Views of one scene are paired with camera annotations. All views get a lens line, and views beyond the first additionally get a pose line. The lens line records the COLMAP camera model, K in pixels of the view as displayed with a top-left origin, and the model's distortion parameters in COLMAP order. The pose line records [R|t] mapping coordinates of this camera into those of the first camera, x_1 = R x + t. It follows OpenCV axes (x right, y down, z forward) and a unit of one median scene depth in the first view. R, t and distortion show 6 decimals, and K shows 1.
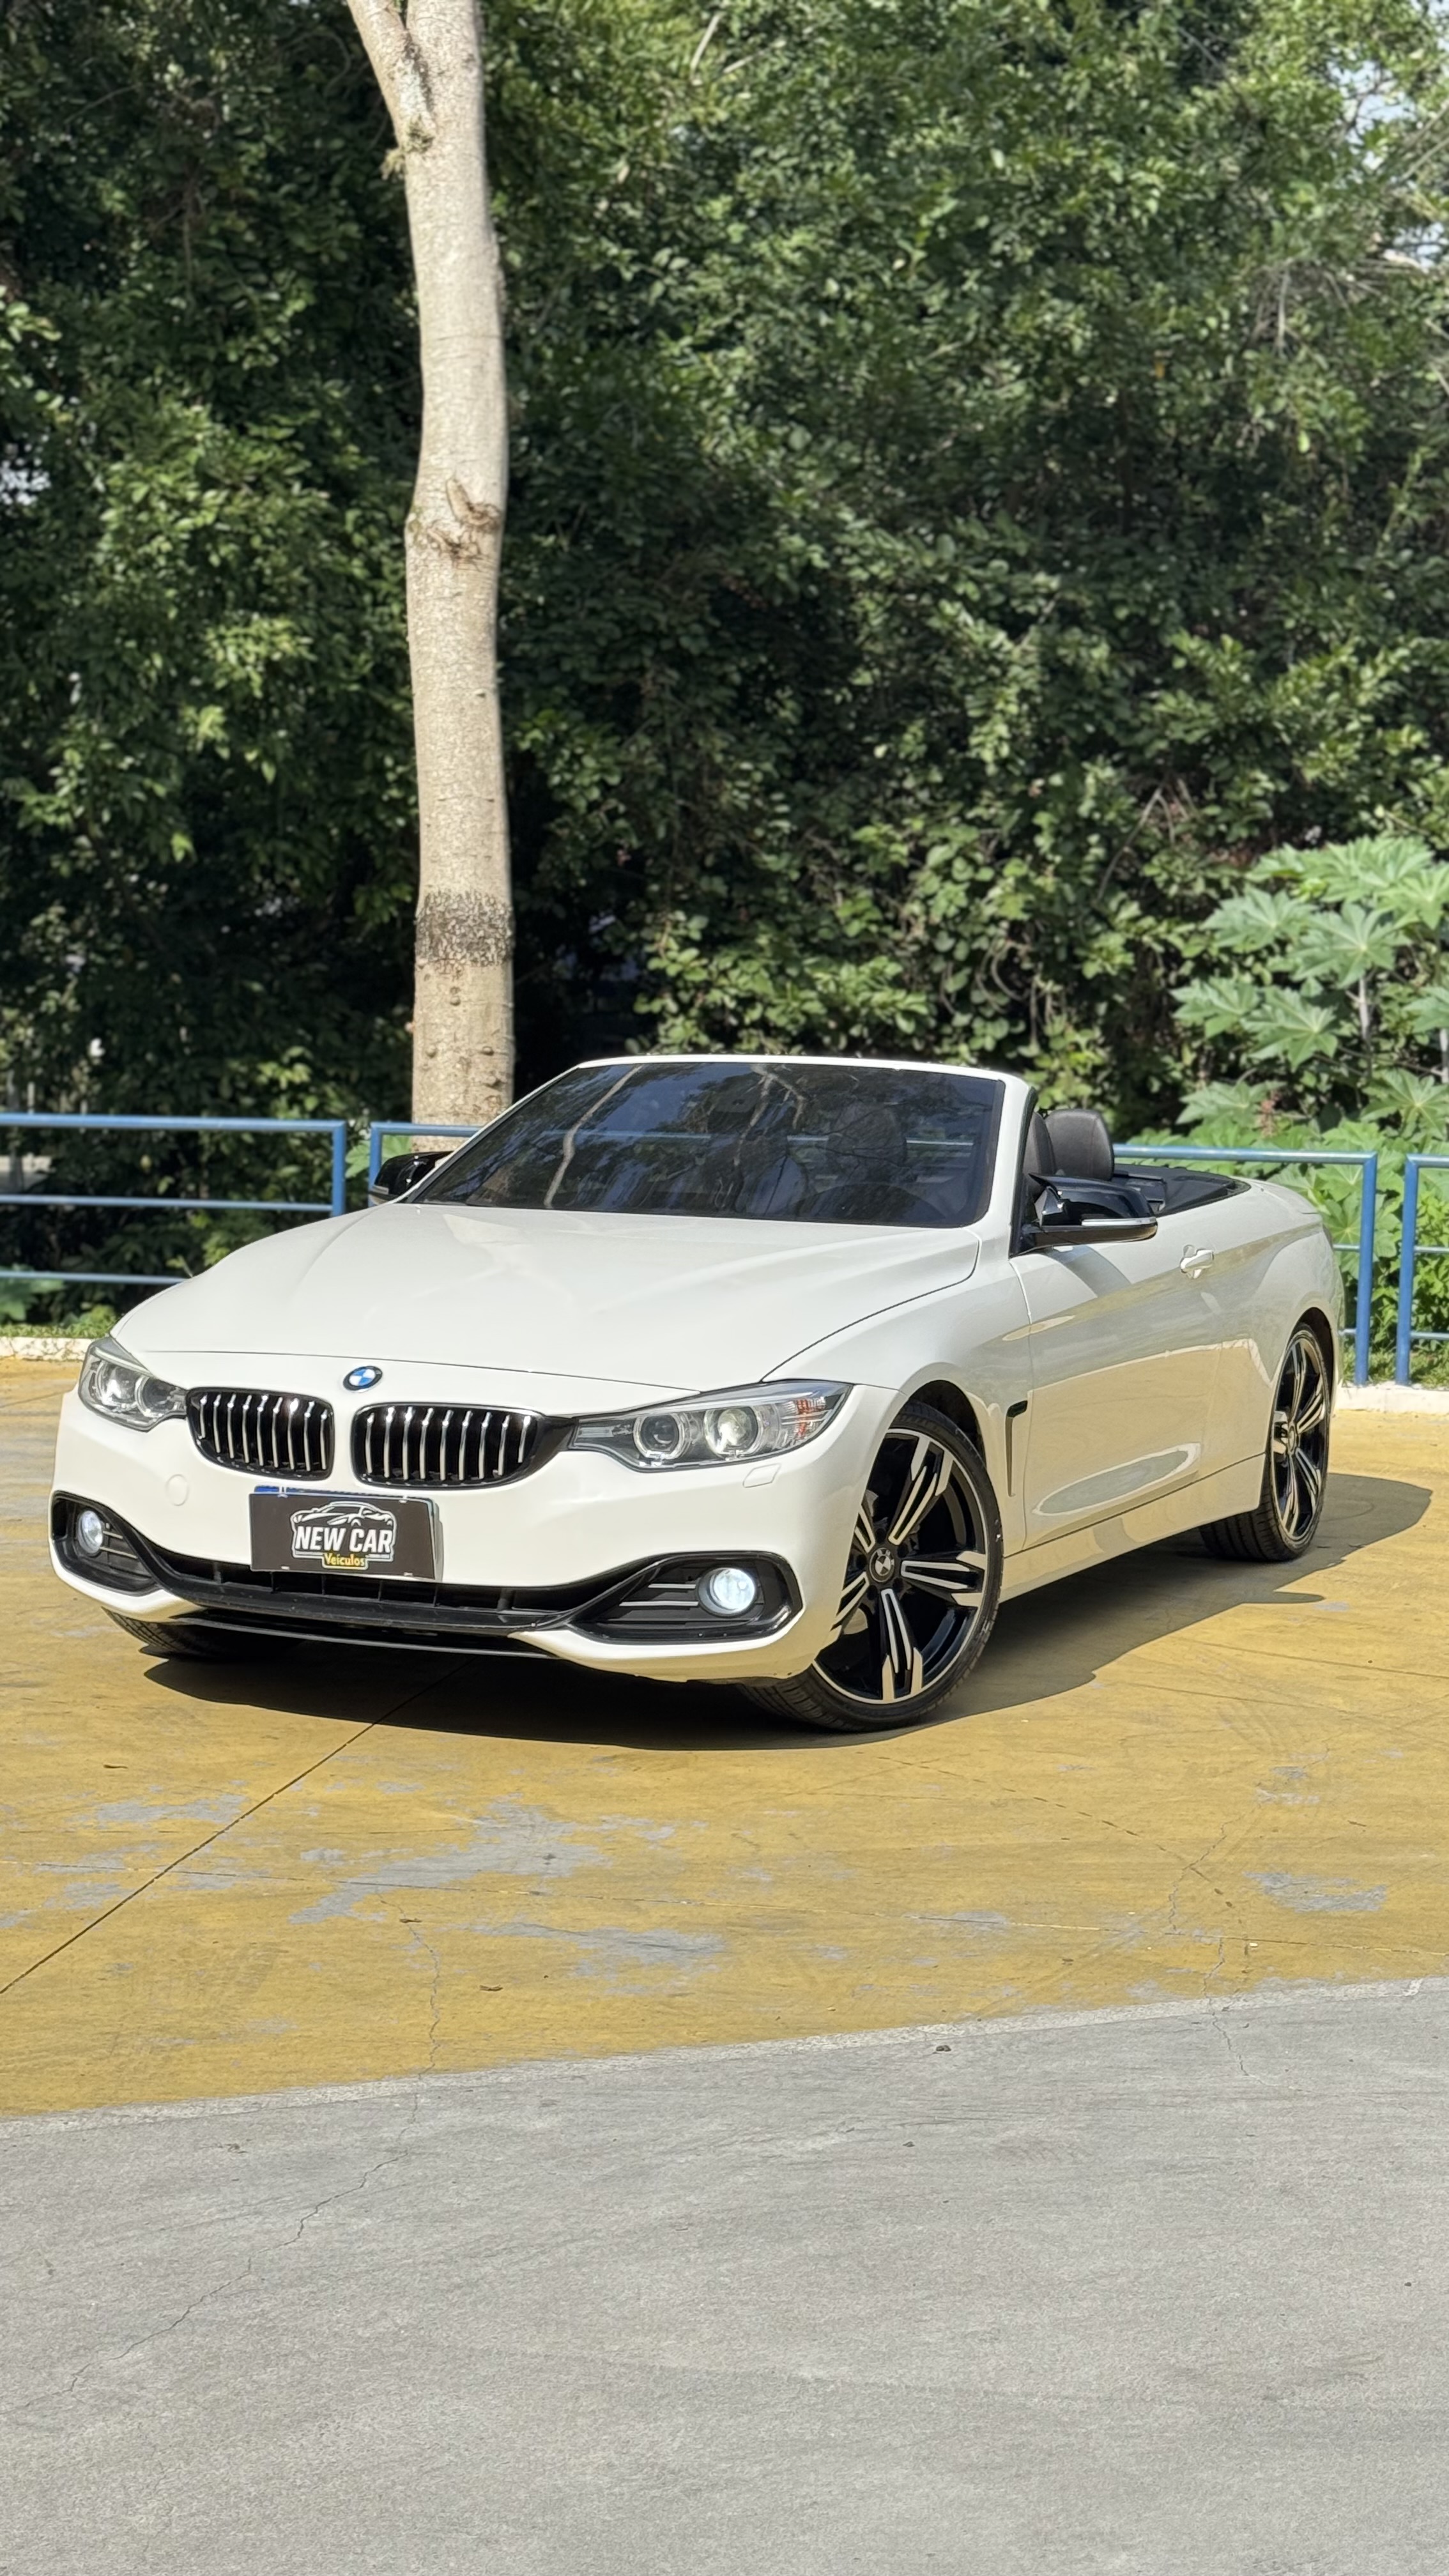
lens RADIAL K [[3632.2, 0, 724.5], [0, 3632.2, 1288.0], [0, 0, 1]] dist [0.029951, 0.039276]
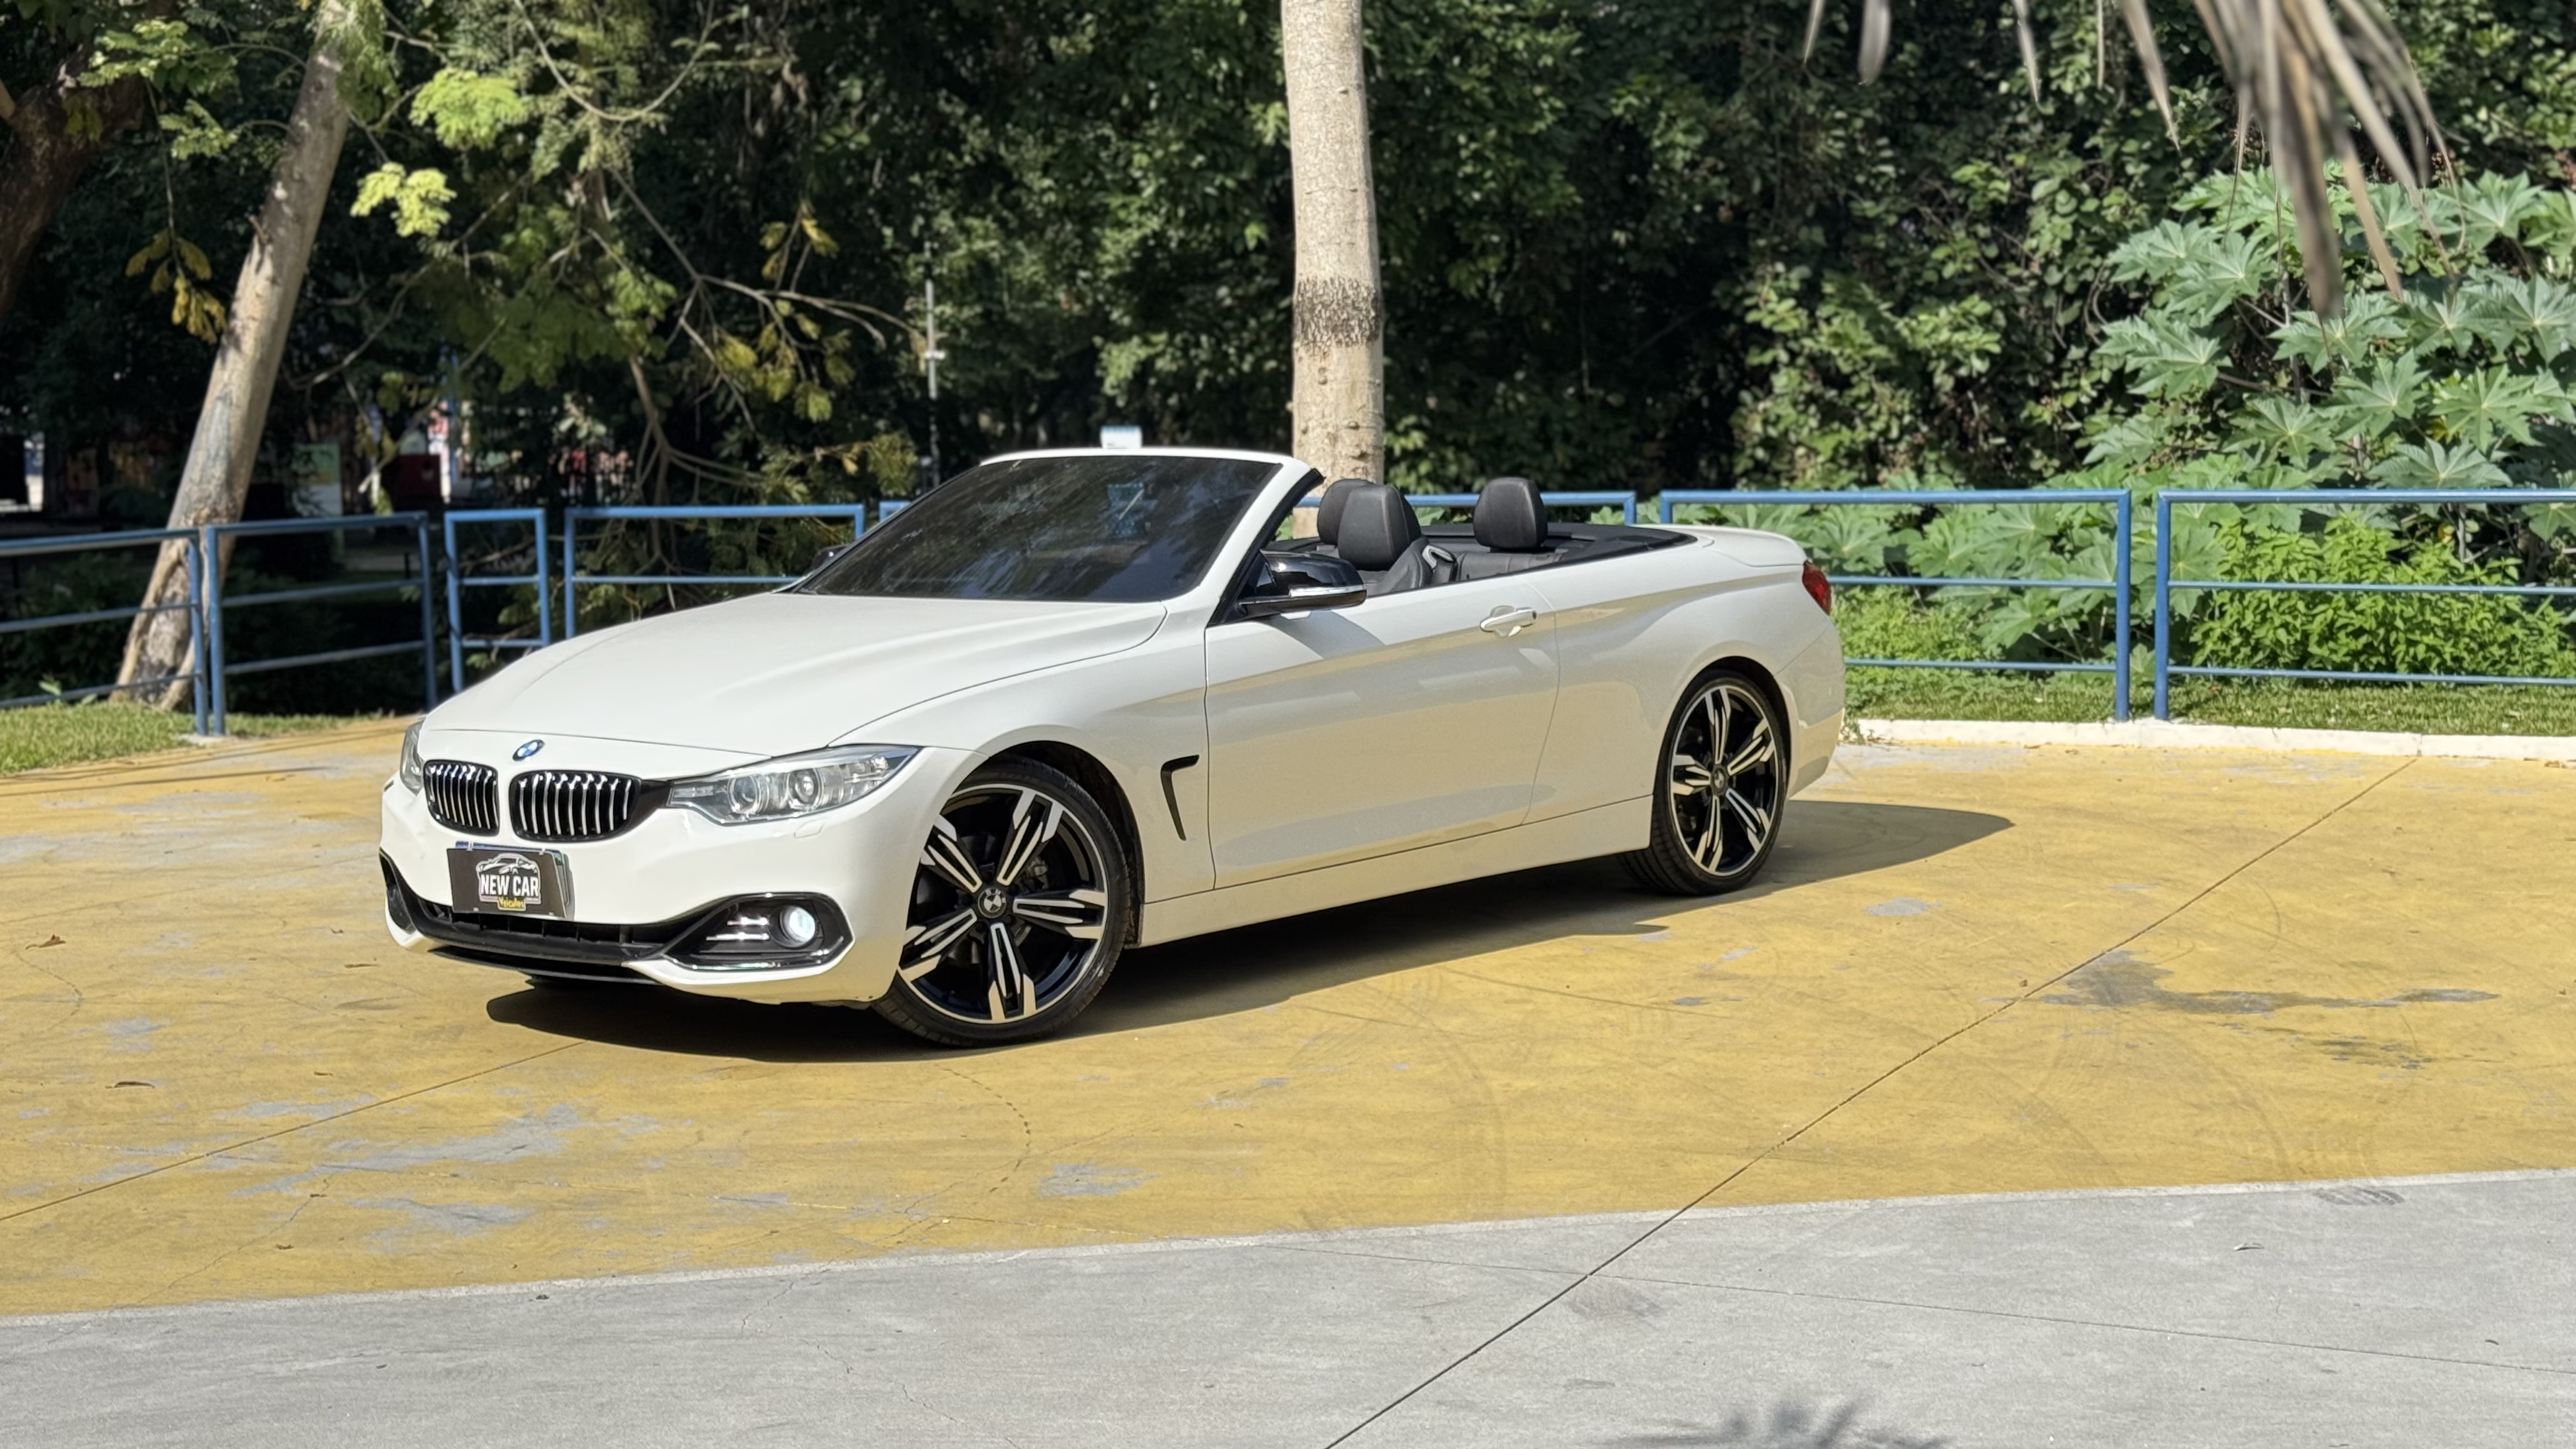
lens RADIAL K [[3632.2, 0, 1223.7], [0, 3632.2, 724.1], [0, 0, 1]] dist [0.029951, 0.039276]
pose [[0.953671, -0.023224, -0.299955, 0.166059], [0.030882, 0.999306, 0.020813, -0.000621], [0.299263, -0.029112, 0.953726, -0.025672]]
